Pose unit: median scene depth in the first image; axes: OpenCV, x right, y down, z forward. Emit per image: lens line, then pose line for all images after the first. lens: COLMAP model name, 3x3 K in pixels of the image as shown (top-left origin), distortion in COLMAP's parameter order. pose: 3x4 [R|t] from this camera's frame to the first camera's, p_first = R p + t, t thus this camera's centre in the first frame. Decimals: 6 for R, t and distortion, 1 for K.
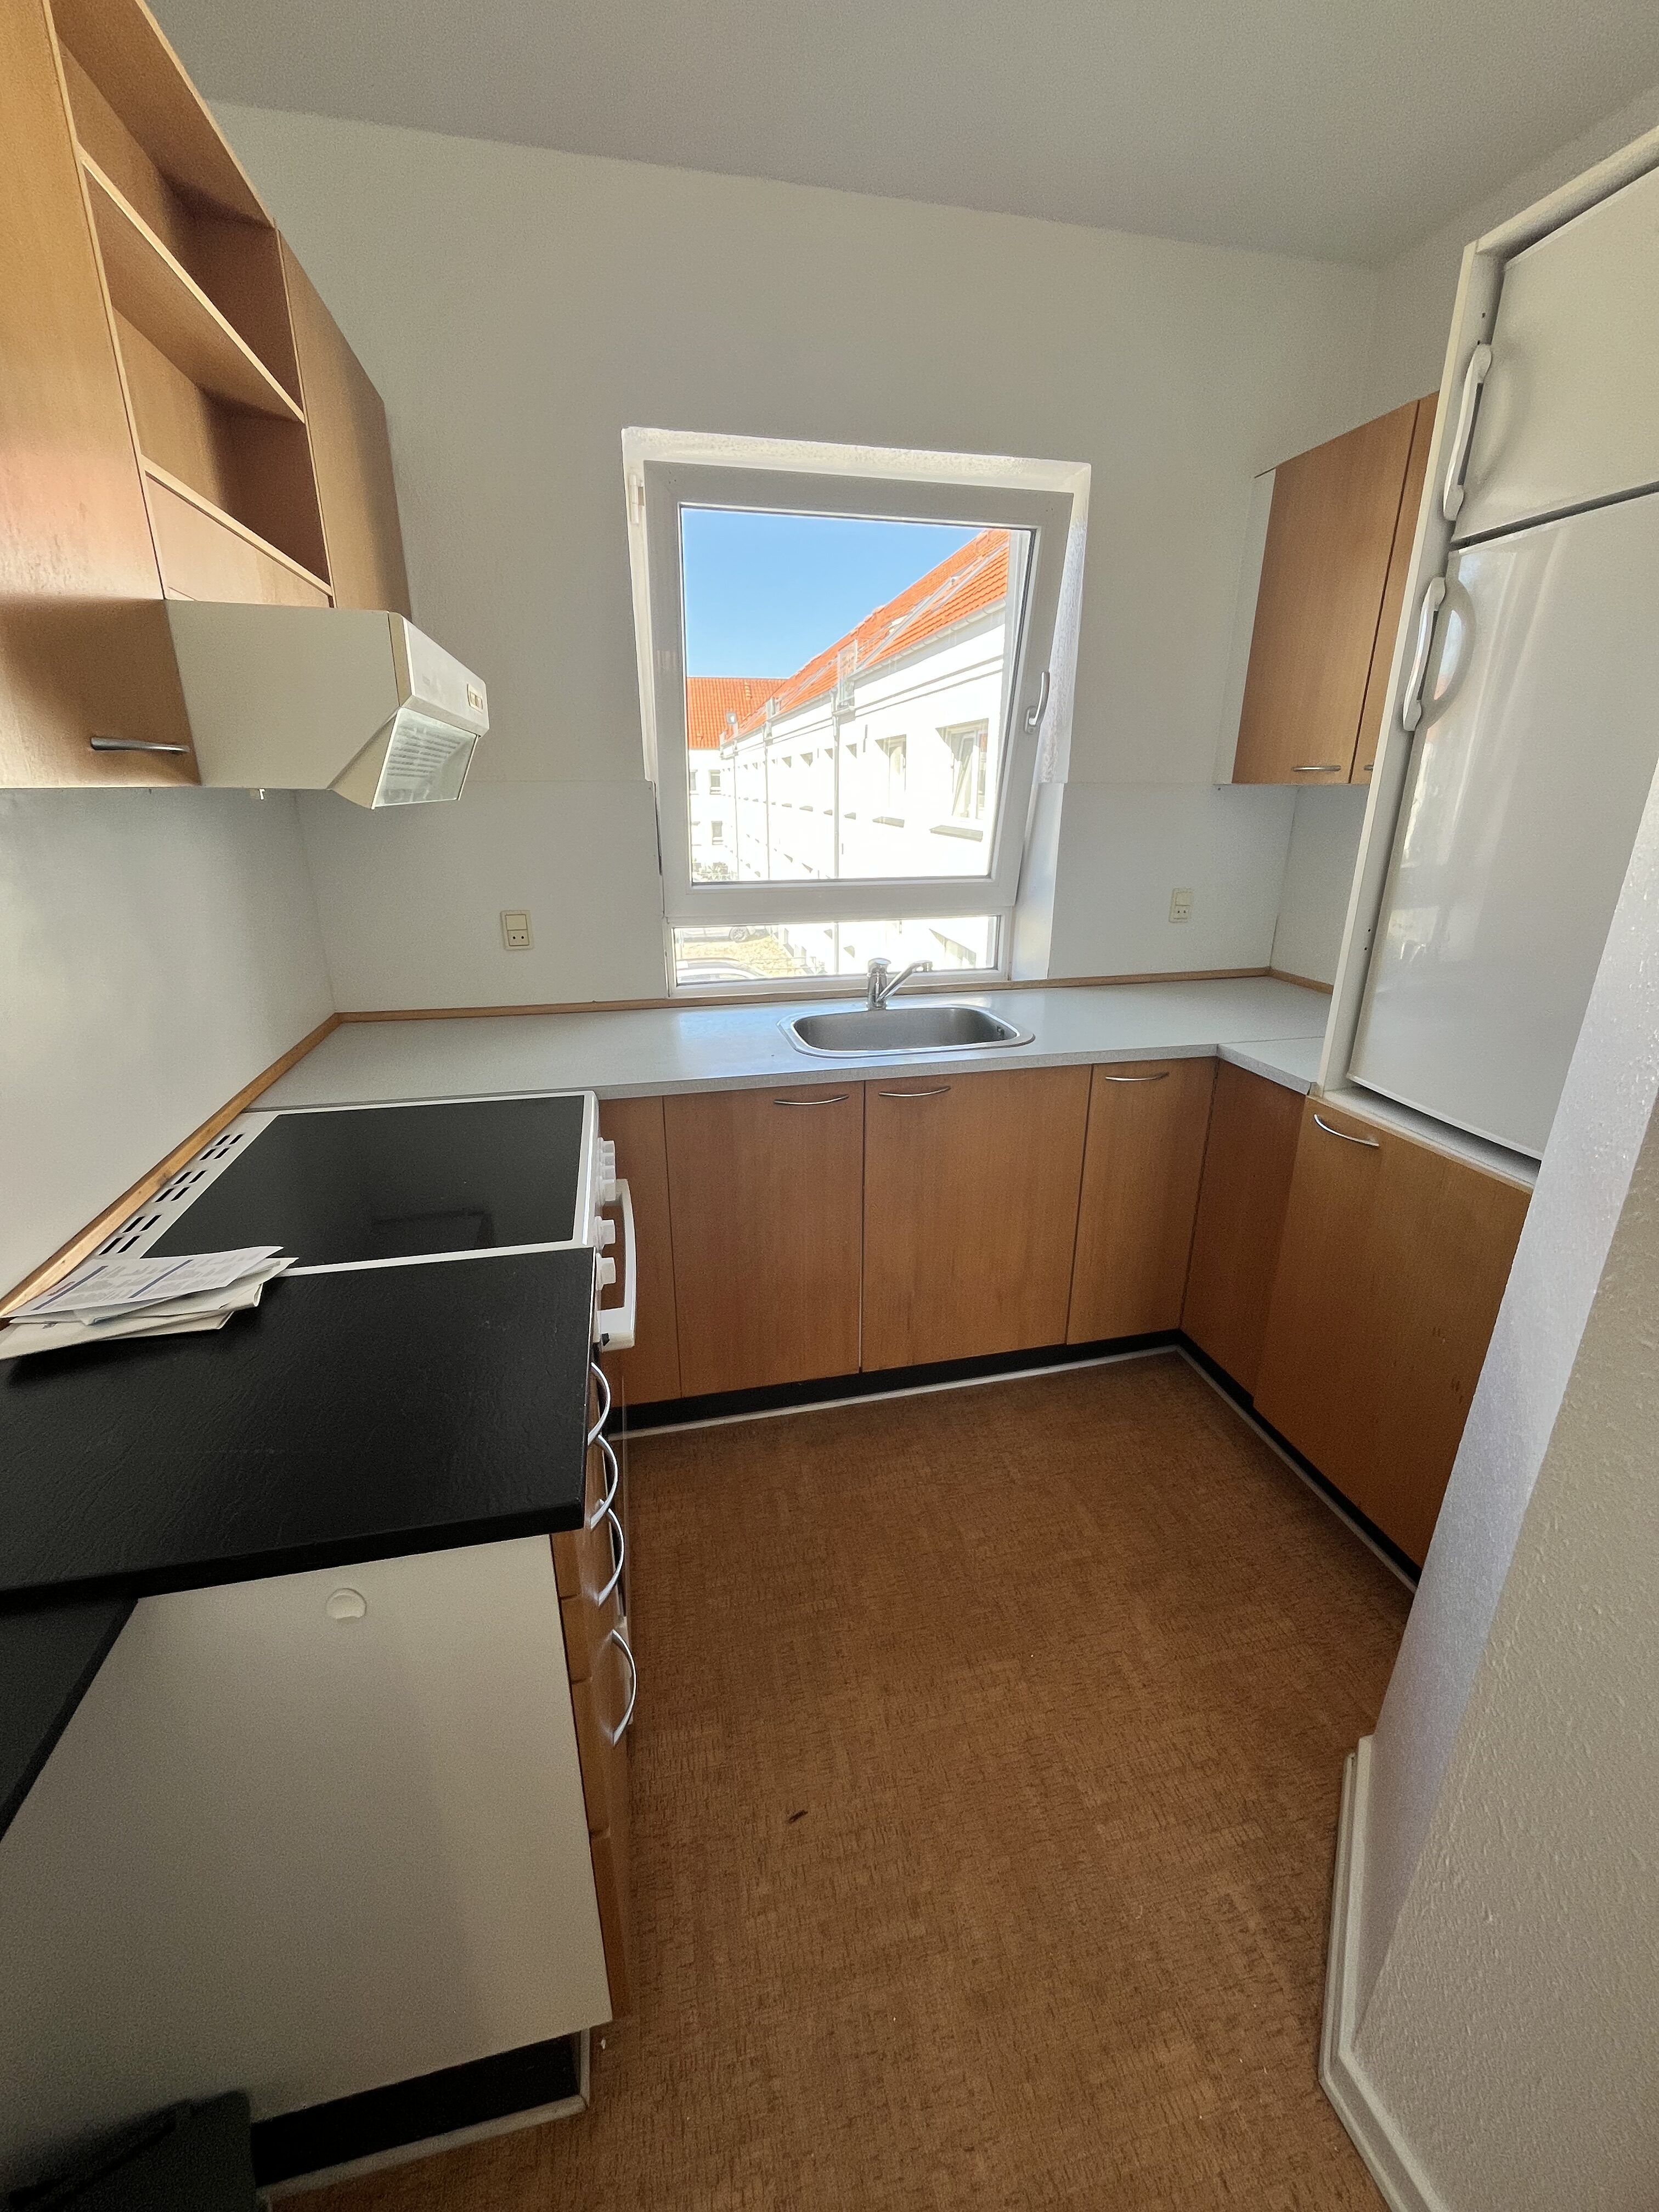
lens RADIAL K [[896.9, 0, 833.0], [0, 896.9, 1097.5], [0, 0, 1]] dist [-0.002046, -0.000053]
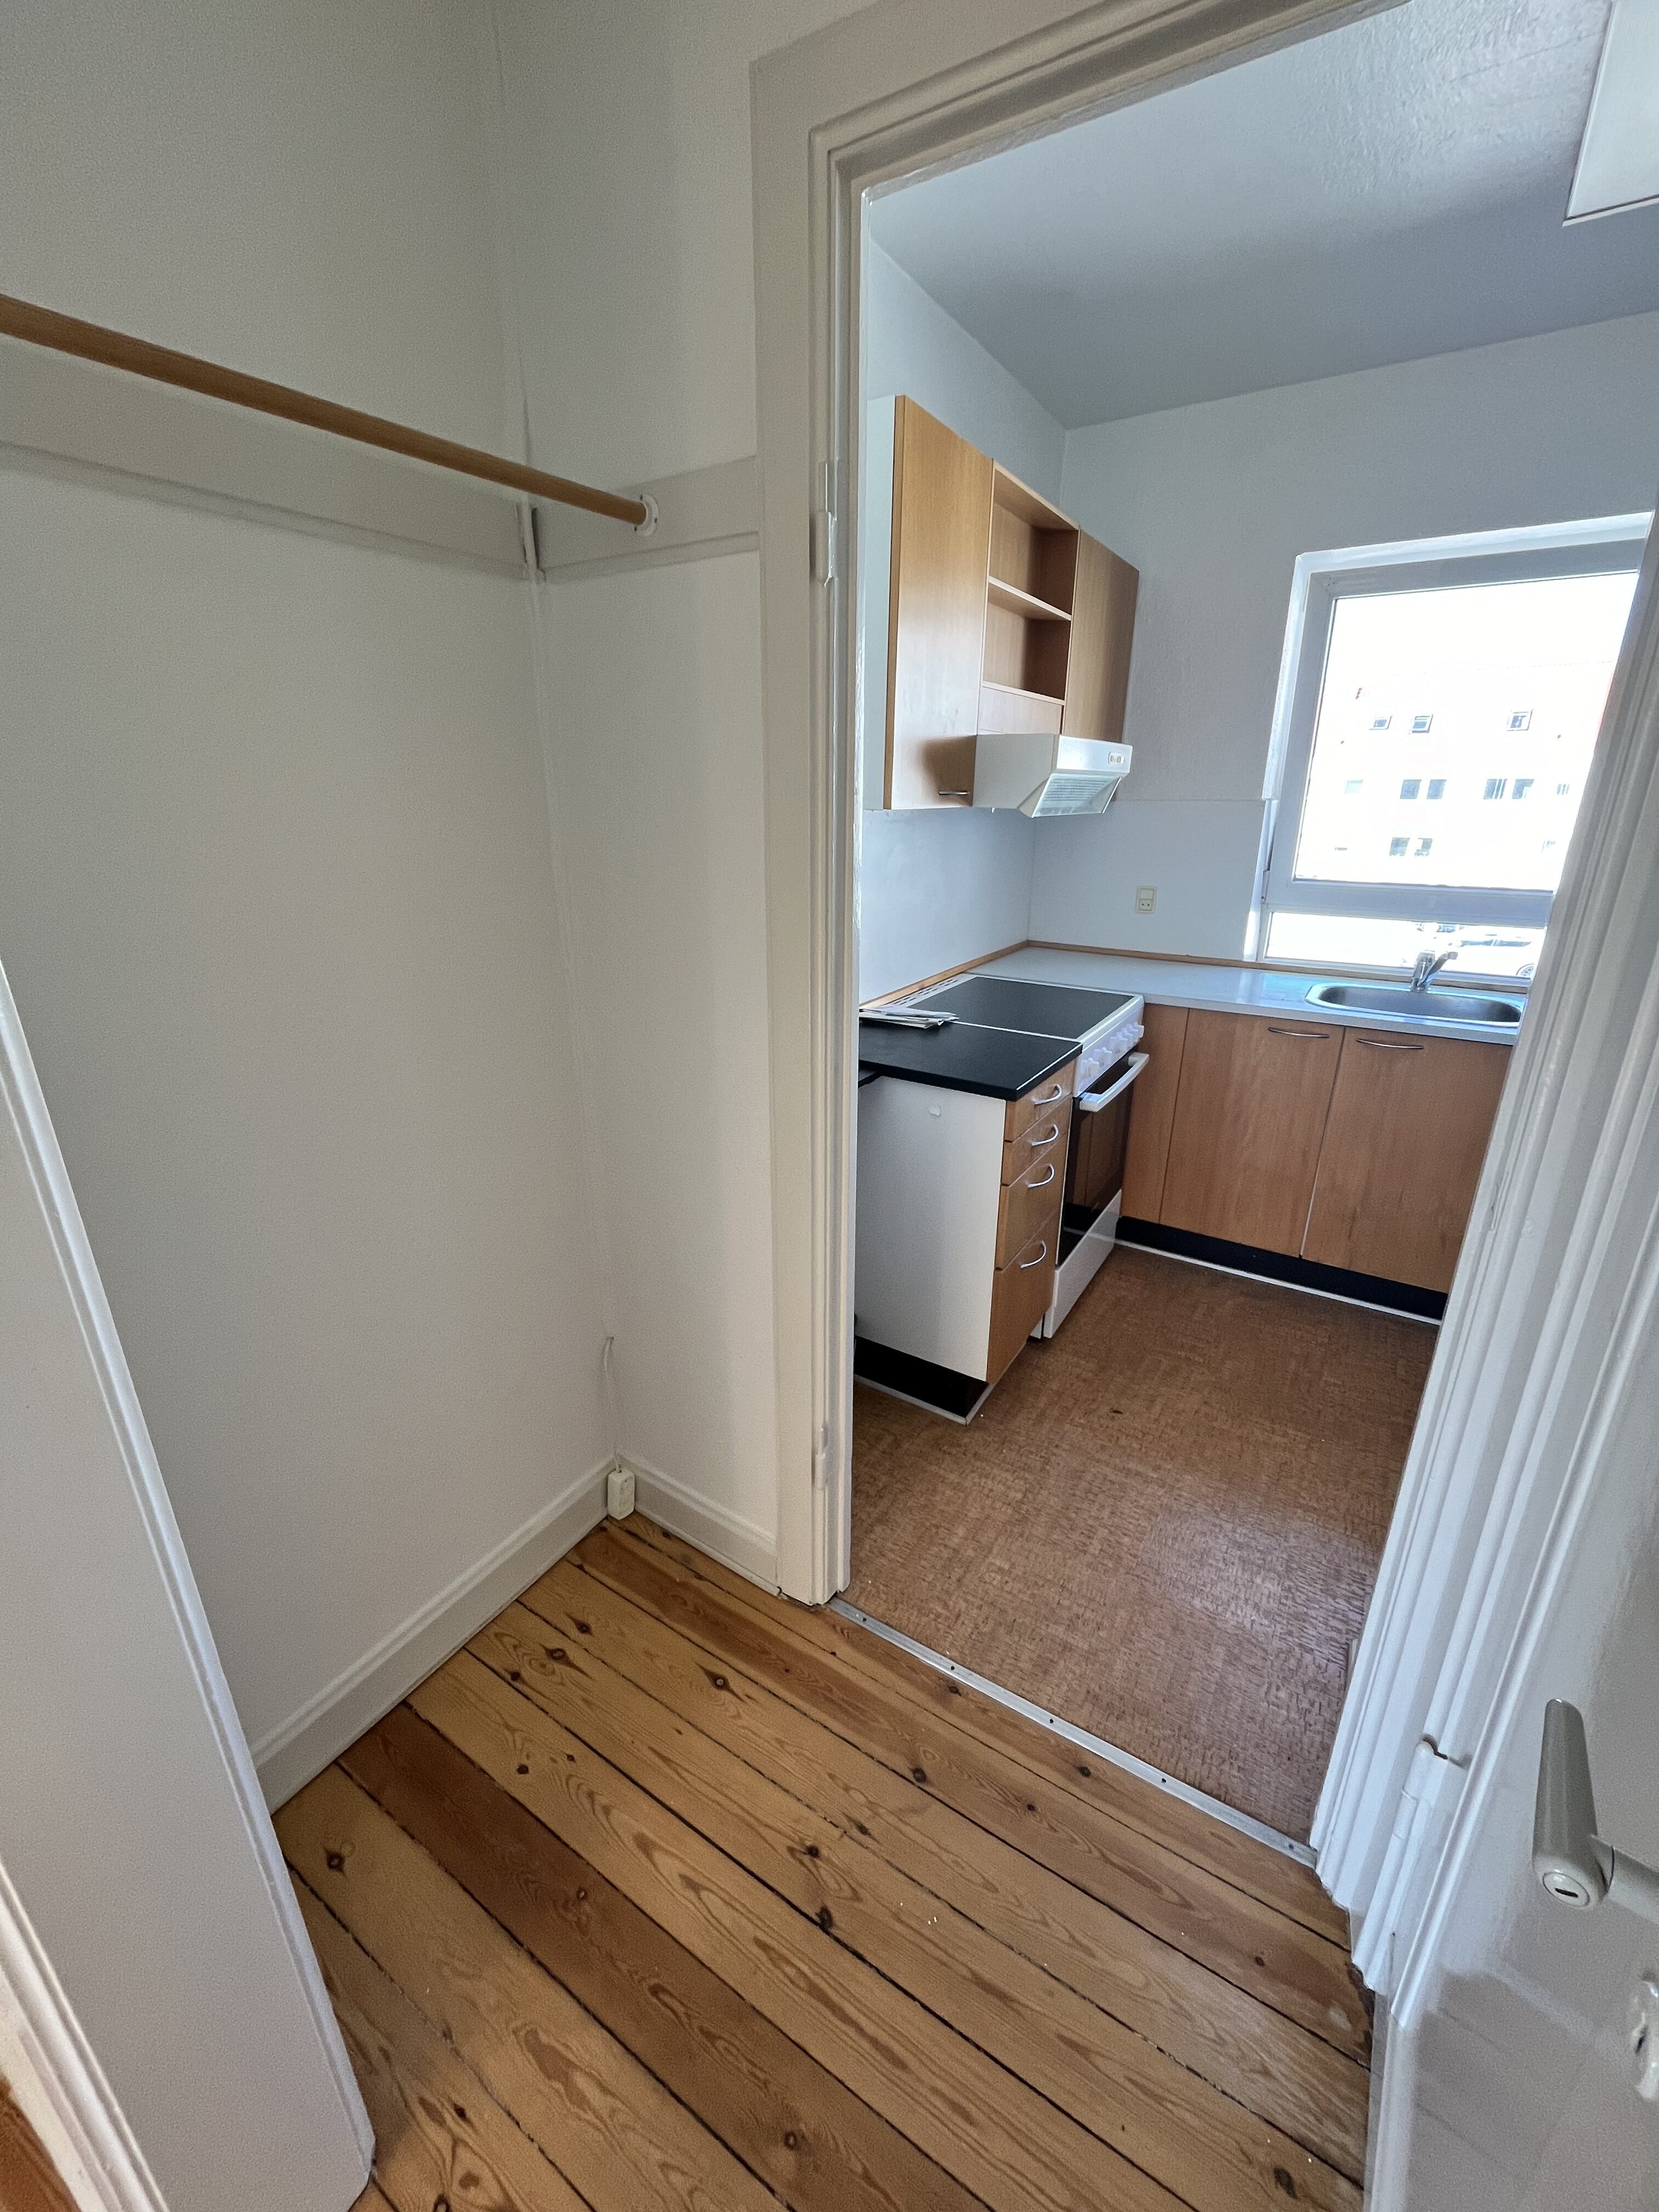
lens RADIAL K [[896.9, 0, 833.0], [0, 896.9, 1097.5], [0, 0, 1]] dist [-0.002046, -0.000053]
pose [[0.705118, 0.235405, -0.668874, 0.482026], [-0.237469, 0.967211, 0.090066, 0.166049], [0.668144, 0.095330, 0.737899, -0.560129]]
